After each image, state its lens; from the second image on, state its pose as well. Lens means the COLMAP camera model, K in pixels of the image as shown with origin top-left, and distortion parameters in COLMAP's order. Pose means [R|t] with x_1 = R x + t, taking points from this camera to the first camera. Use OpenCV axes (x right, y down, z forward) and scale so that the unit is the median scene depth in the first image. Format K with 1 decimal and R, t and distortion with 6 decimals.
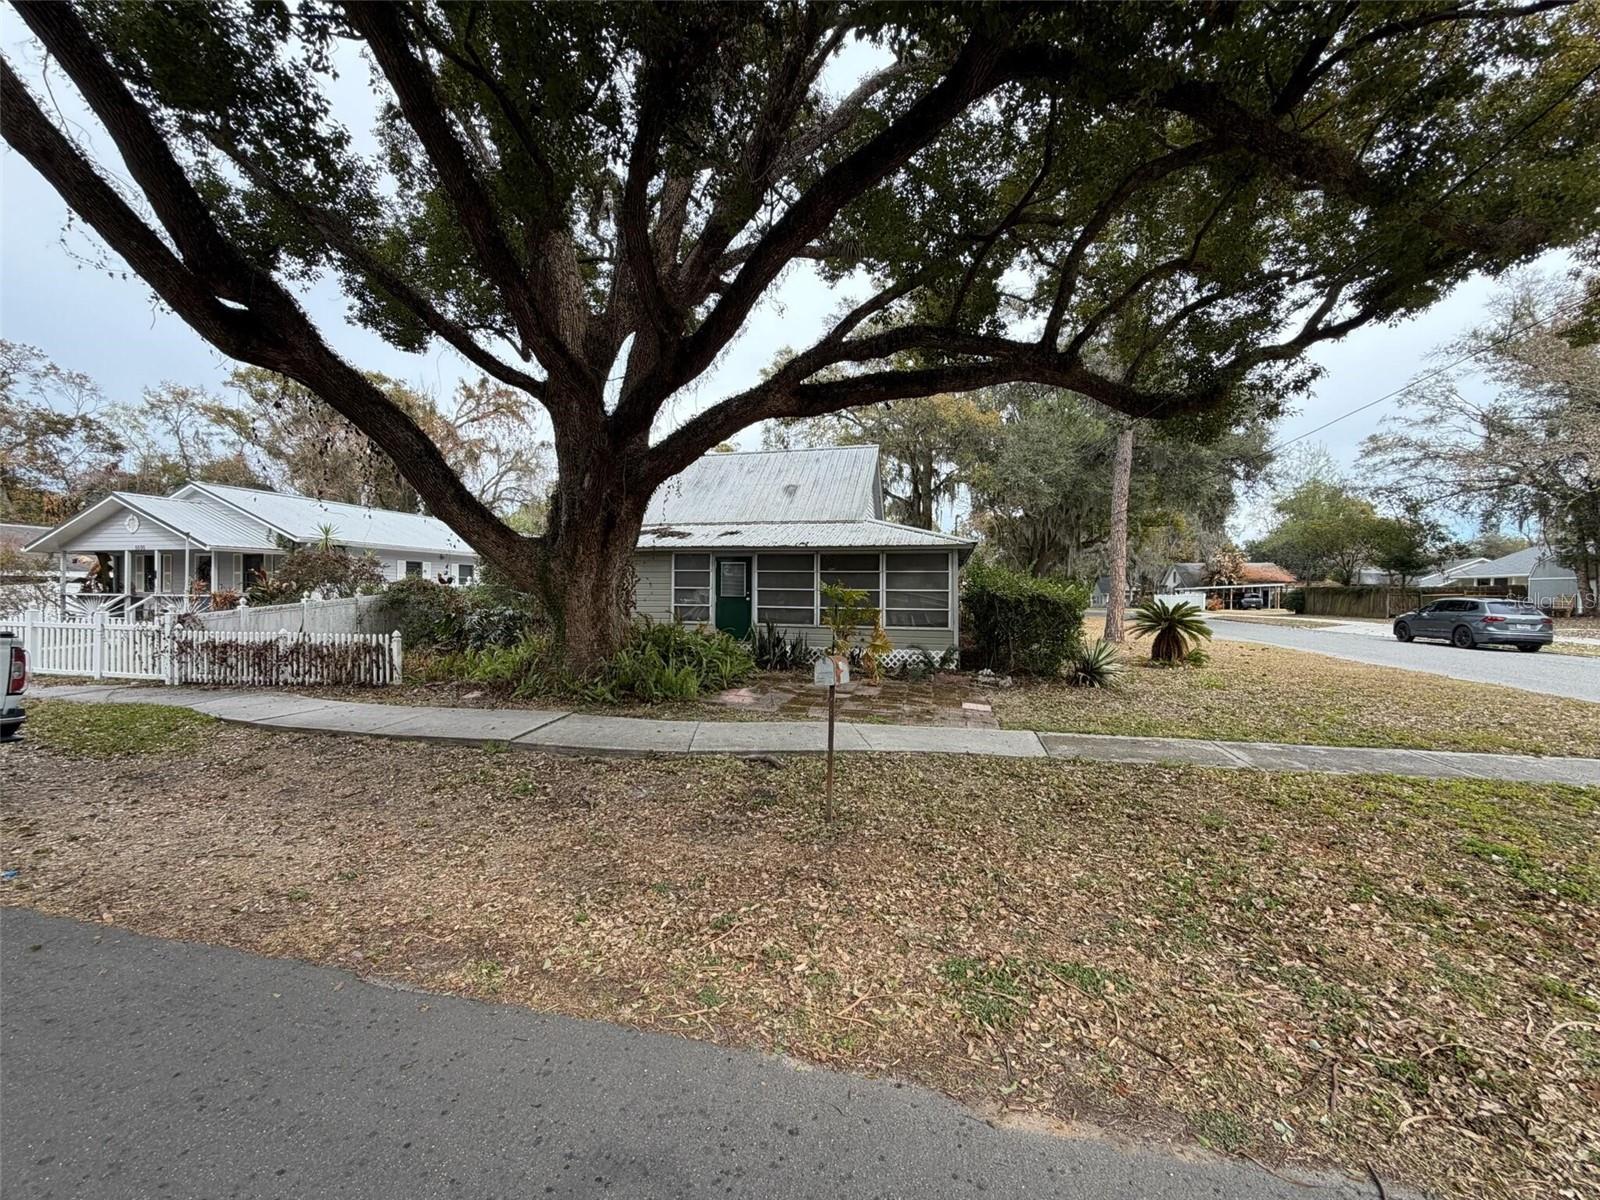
lens RADIAL K [[639.7, 0, 793.5], [0, 639.7, 600.2], [0, 0, 1]] dist [-0.000746, 0.000530]
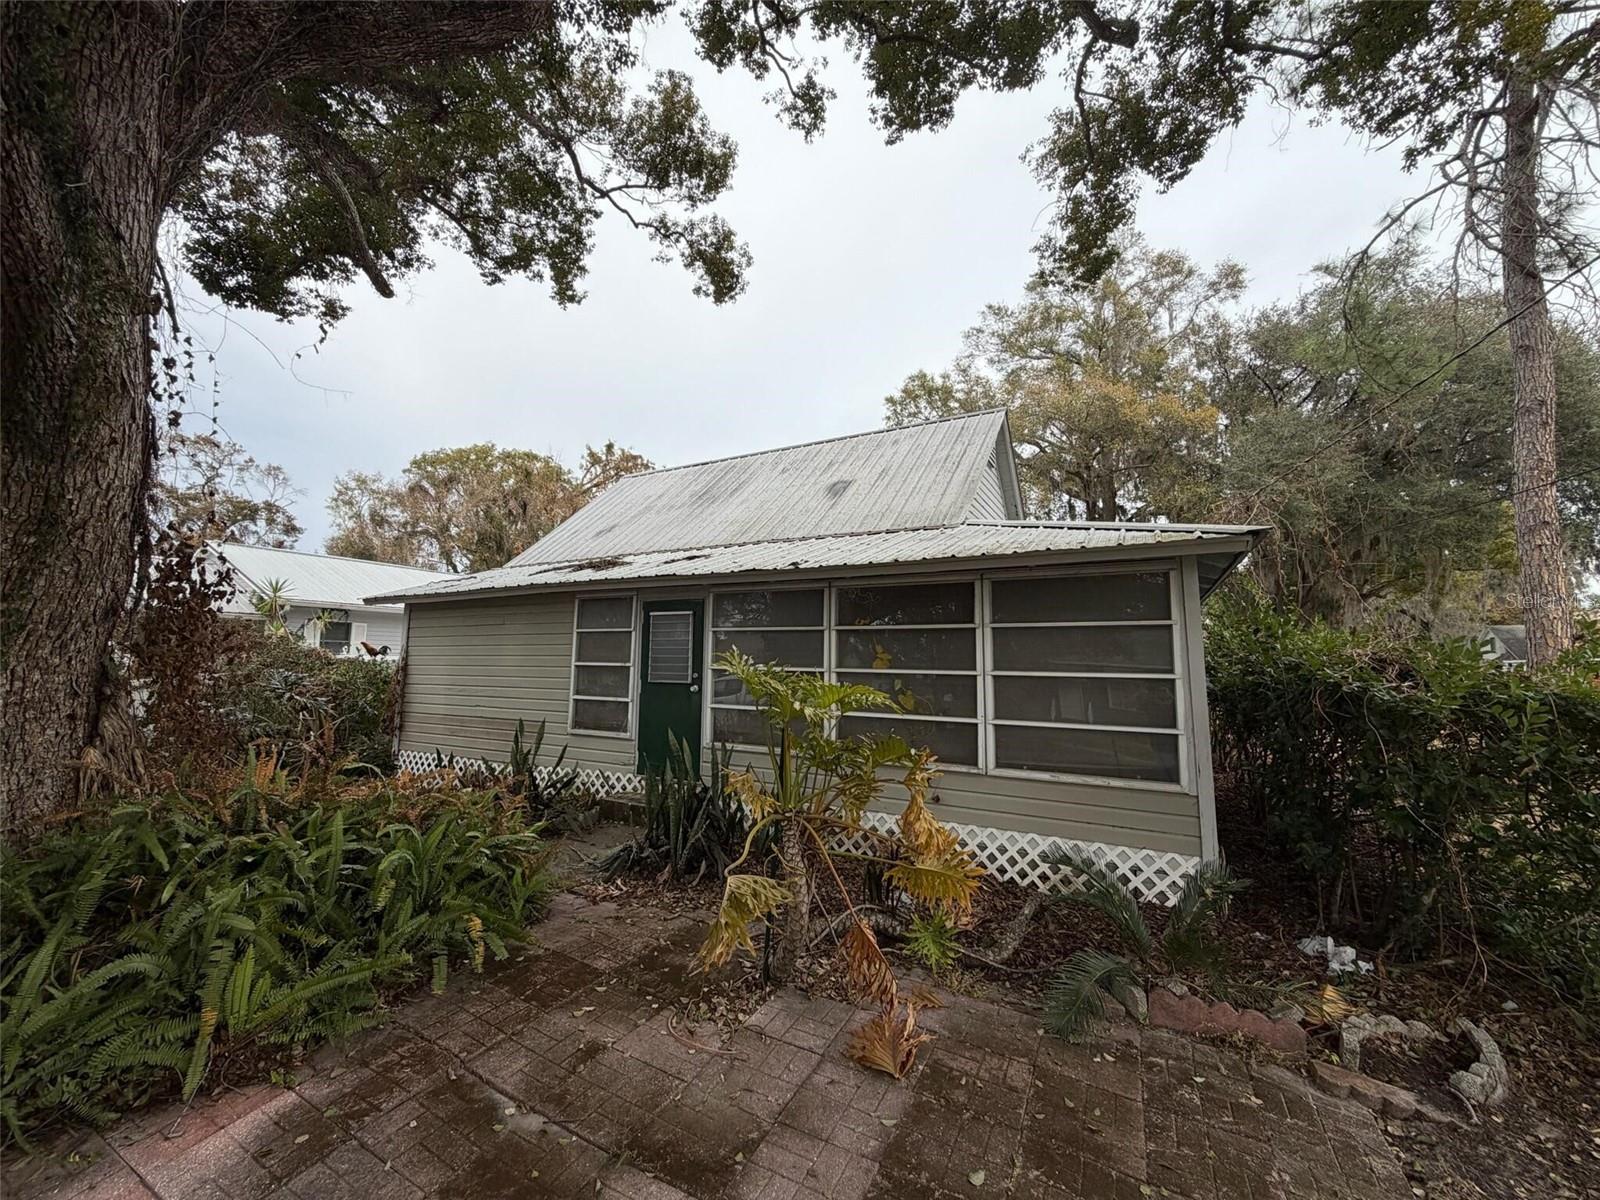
lens RADIAL K [[639.7, 0, 793.5], [0, 639.7, 600.2], [0, 0, 1]] dist [-0.000746, 0.000530]
pose [[0.966048, -0.021754, -0.257446, 0.088999], [-0.006652, 0.994024, -0.108957, -0.011501], [0.258277, 0.106971, 0.960130, 0.409363]]
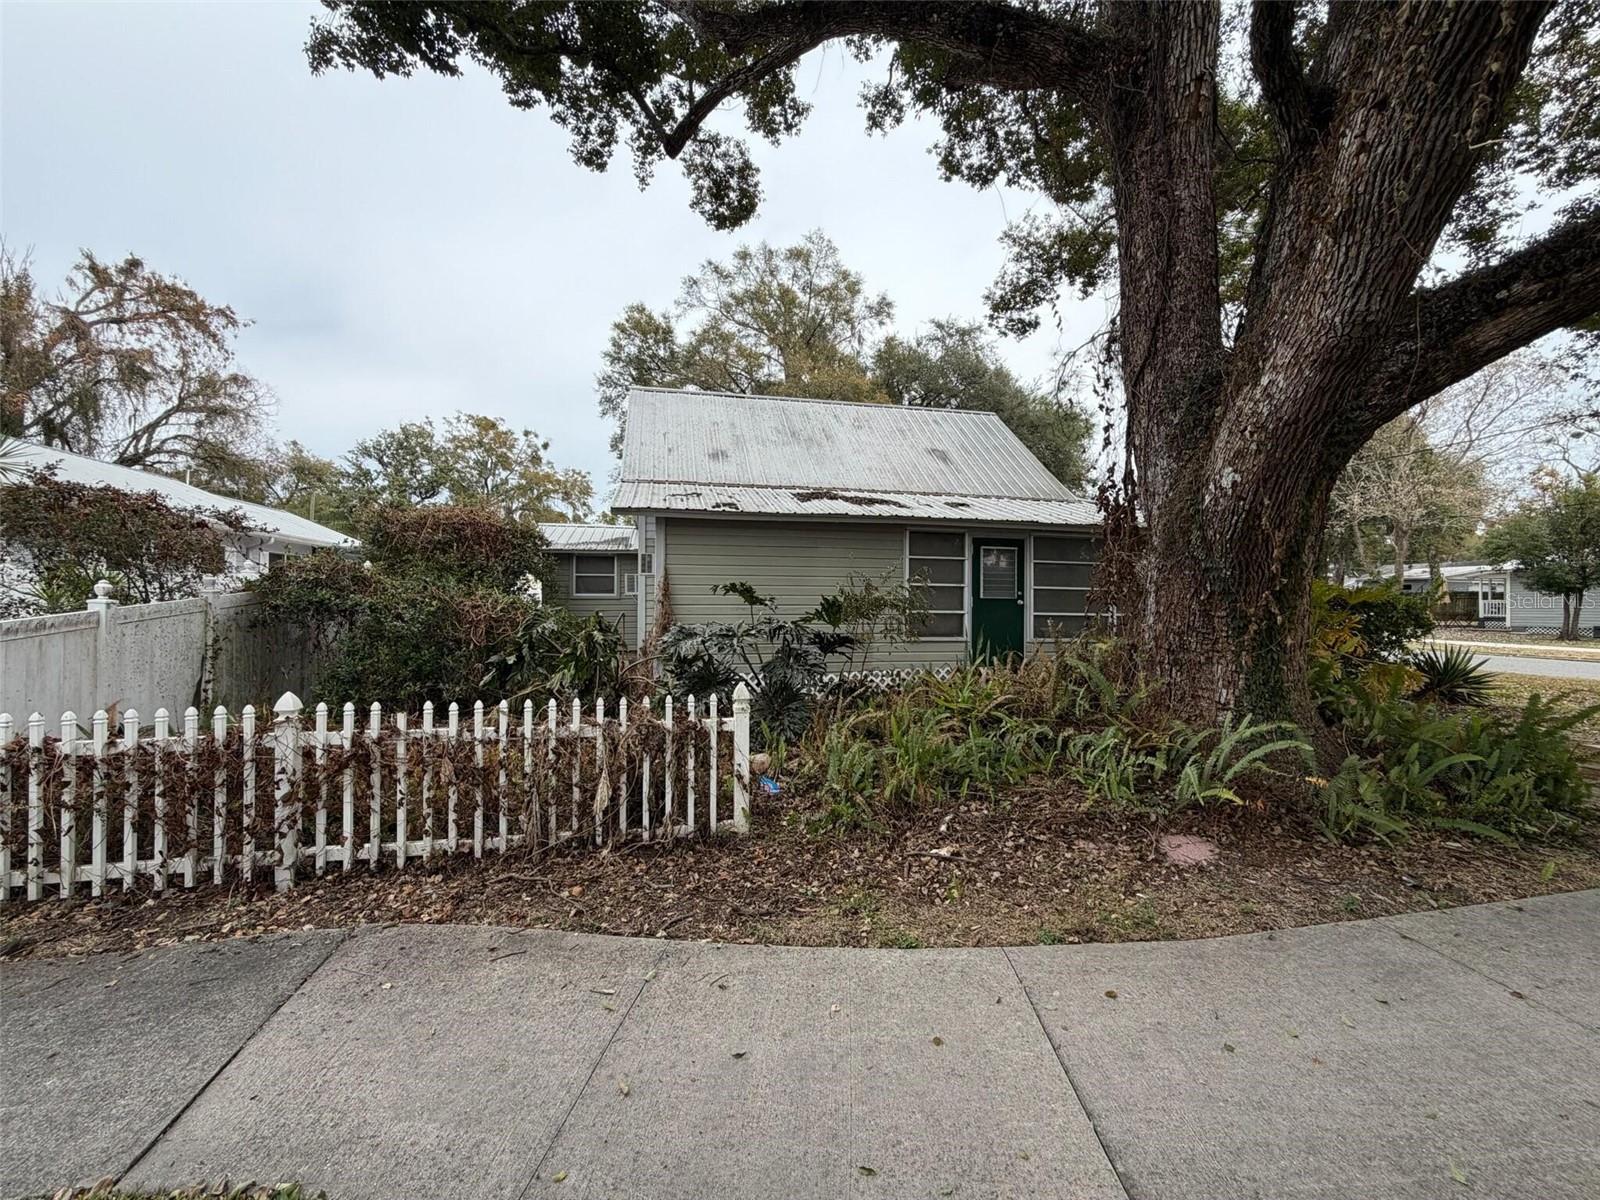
lens RADIAL K [[639.7, 0, 793.5], [0, 639.7, 600.2], [0, 0, 1]] dist [-0.000746, 0.000530]
pose [[0.902032, 0.004951, 0.431642, -0.419650], [0.000111, 0.999932, -0.011702, 0.002643], [-0.431670, 0.010603, 0.901969, 0.364865]]
